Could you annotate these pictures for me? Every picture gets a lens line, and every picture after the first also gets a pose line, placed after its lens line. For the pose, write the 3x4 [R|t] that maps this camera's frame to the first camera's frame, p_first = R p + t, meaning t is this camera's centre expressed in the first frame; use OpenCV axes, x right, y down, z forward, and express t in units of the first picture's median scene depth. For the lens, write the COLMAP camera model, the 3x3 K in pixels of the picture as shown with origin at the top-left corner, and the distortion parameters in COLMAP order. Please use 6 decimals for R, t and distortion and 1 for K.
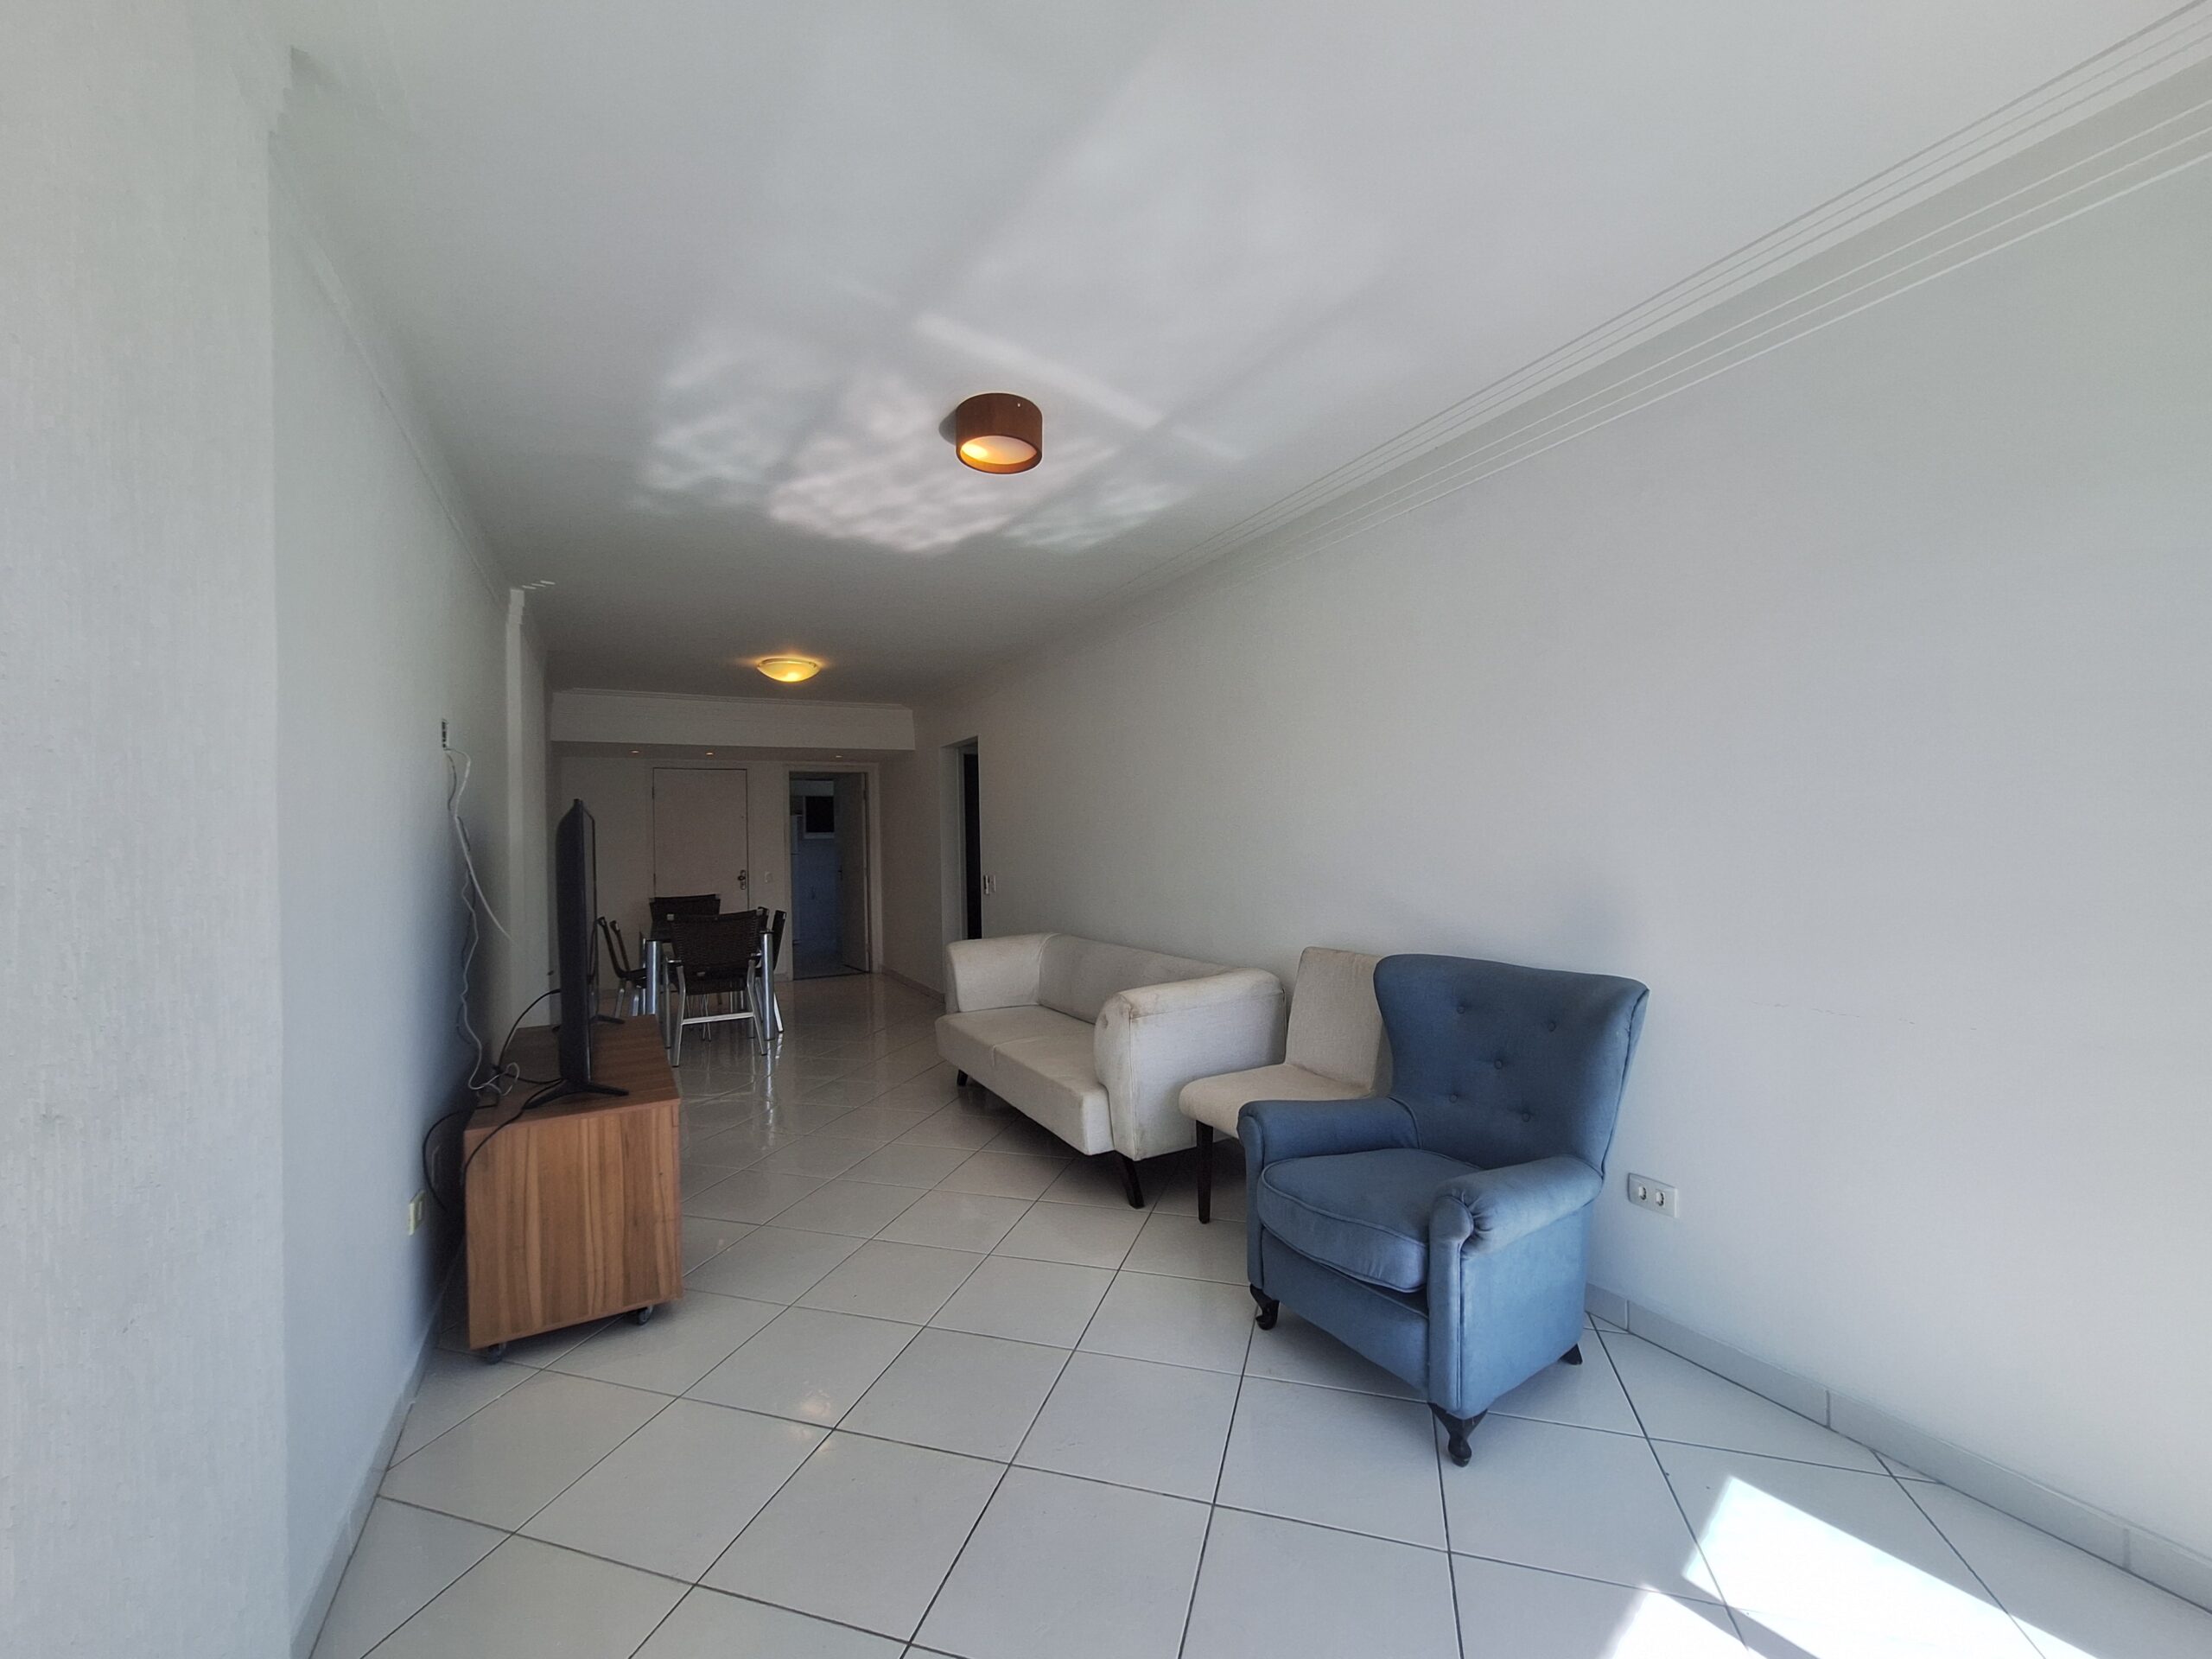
lens RADIAL K [[883.2, 0, 1093.3], [0, 883.2, 836.6], [0, 0, 1]] dist [-0.012463, 0.007428]
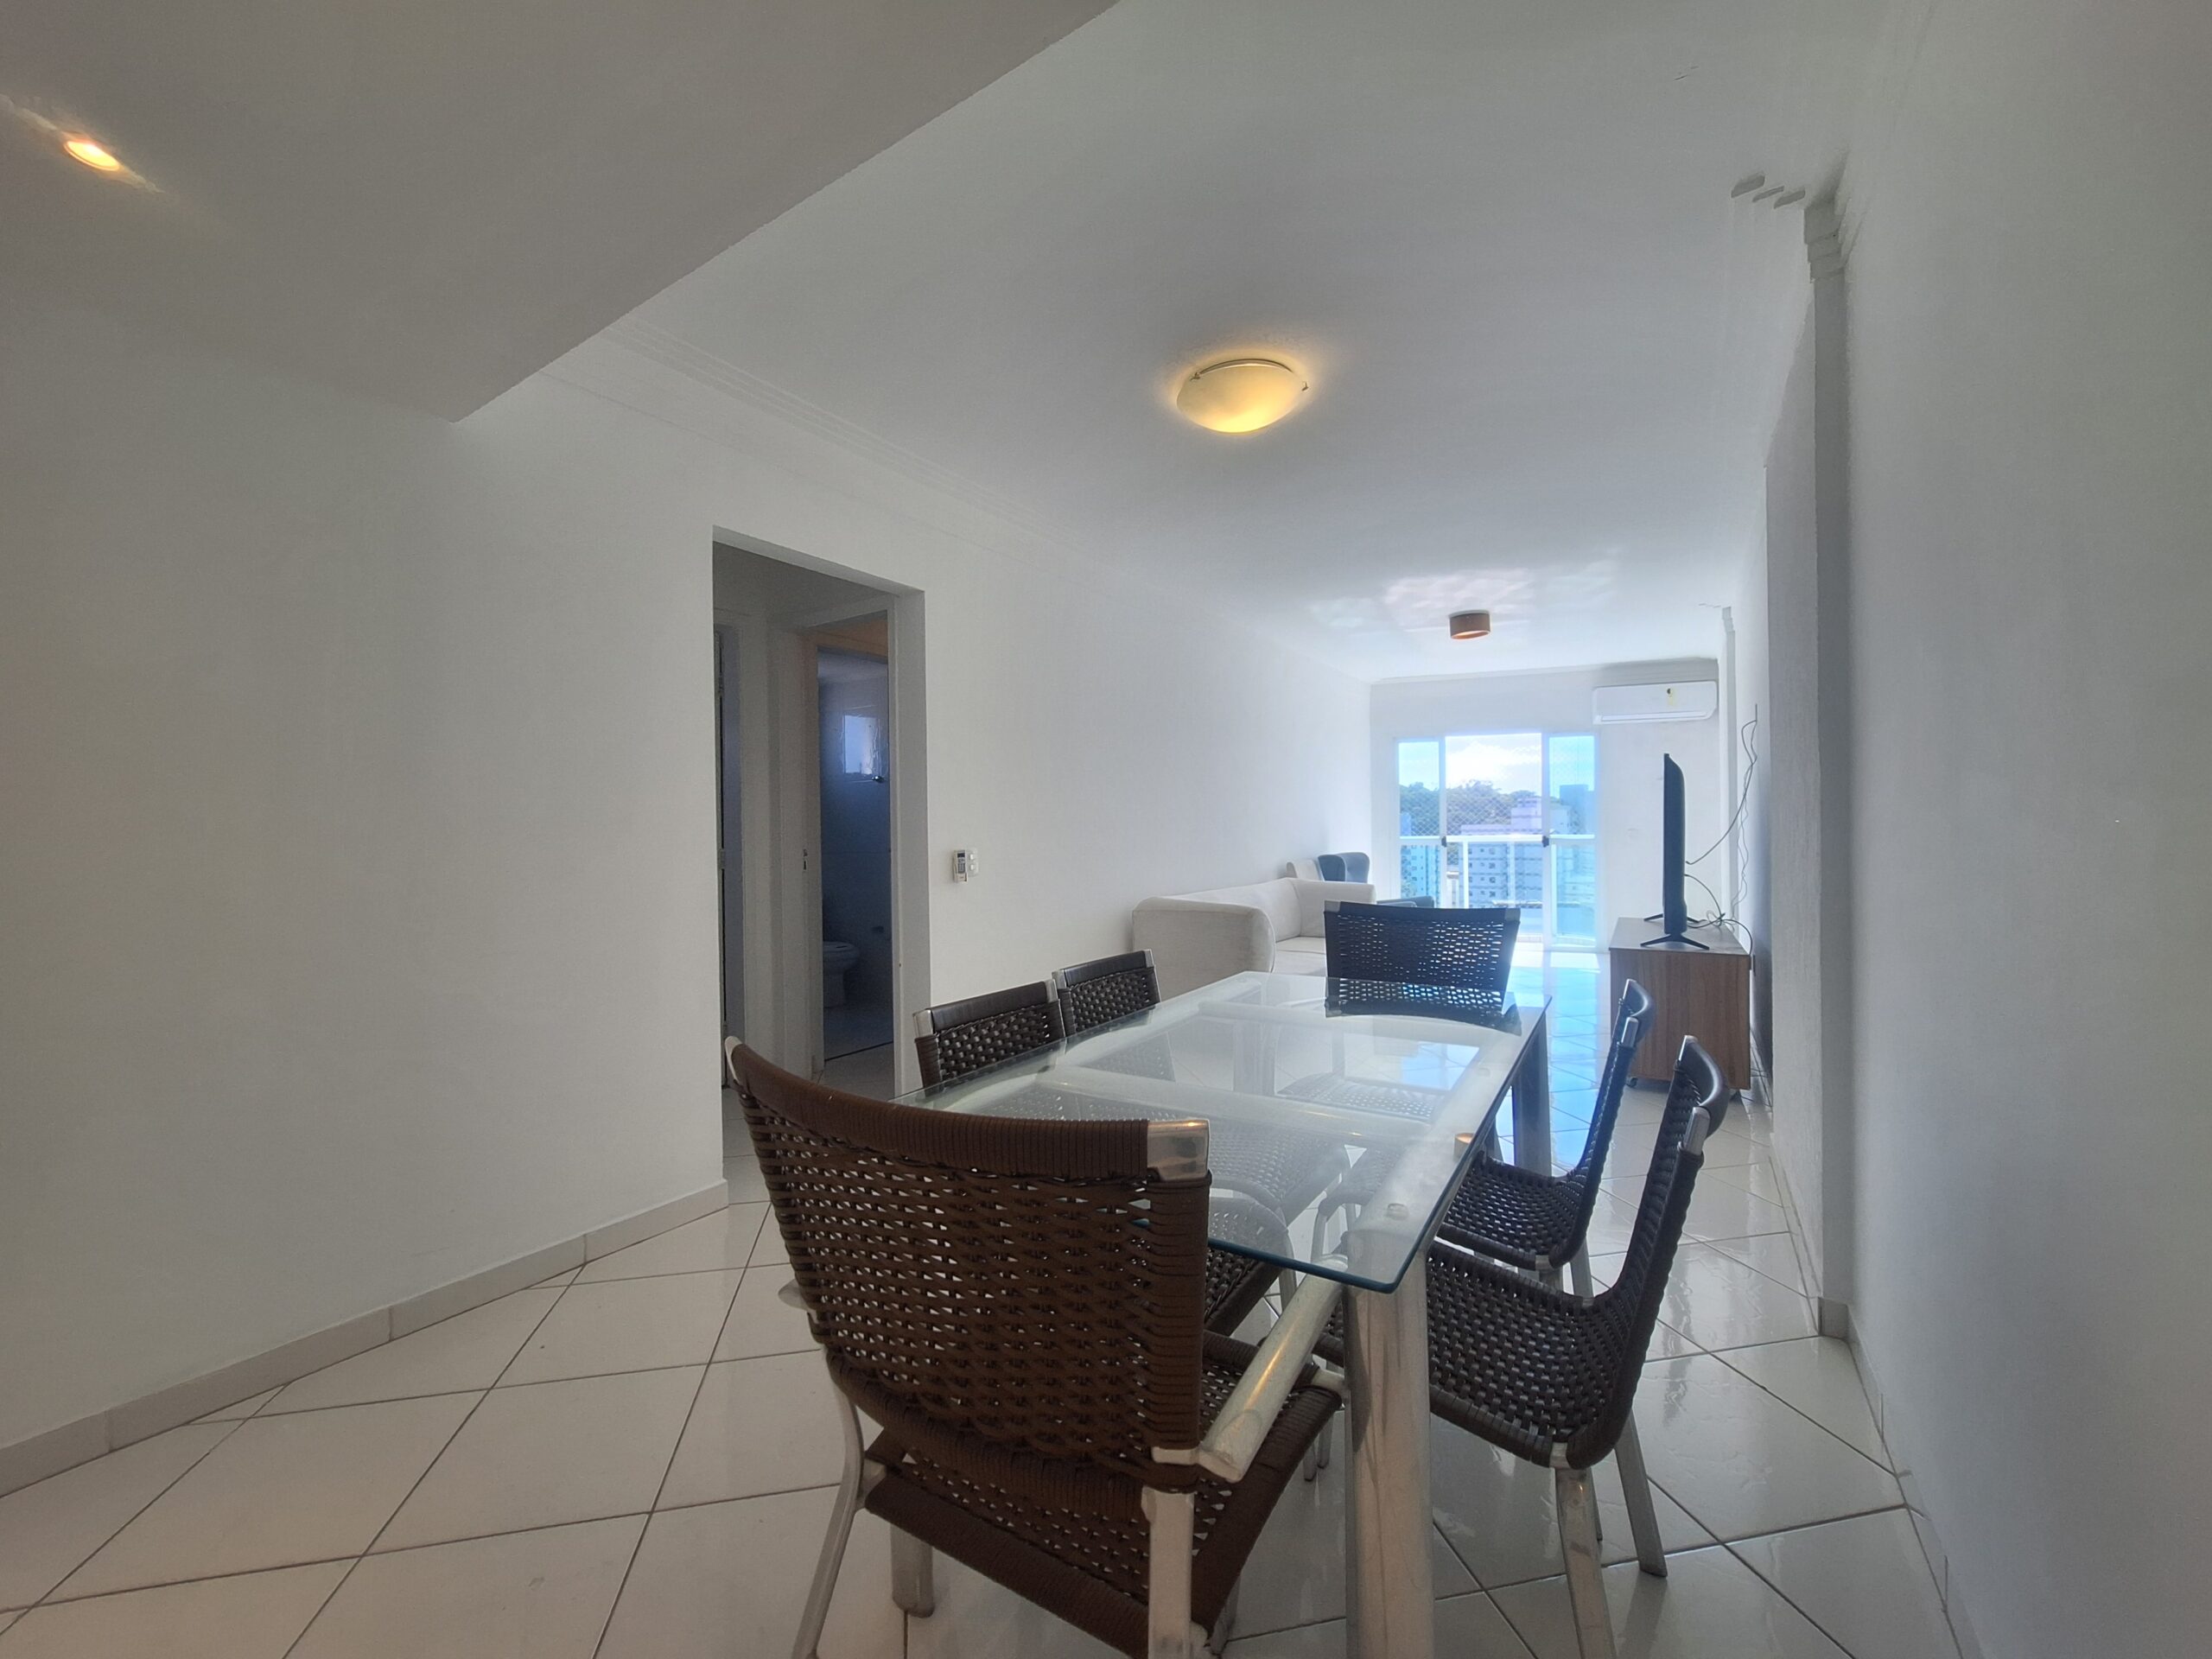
lens RADIAL K [[883.2, 0, 1093.3], [0, 883.2, 836.6], [0, 0, 1]] dist [-0.012463, 0.007428]
pose [[-0.478131, 0.022386, 0.878003, -1.357166], [0.020109, 0.999692, -0.014539, 0.090068], [-0.878058, 0.010704, -0.478434, 2.440982]]
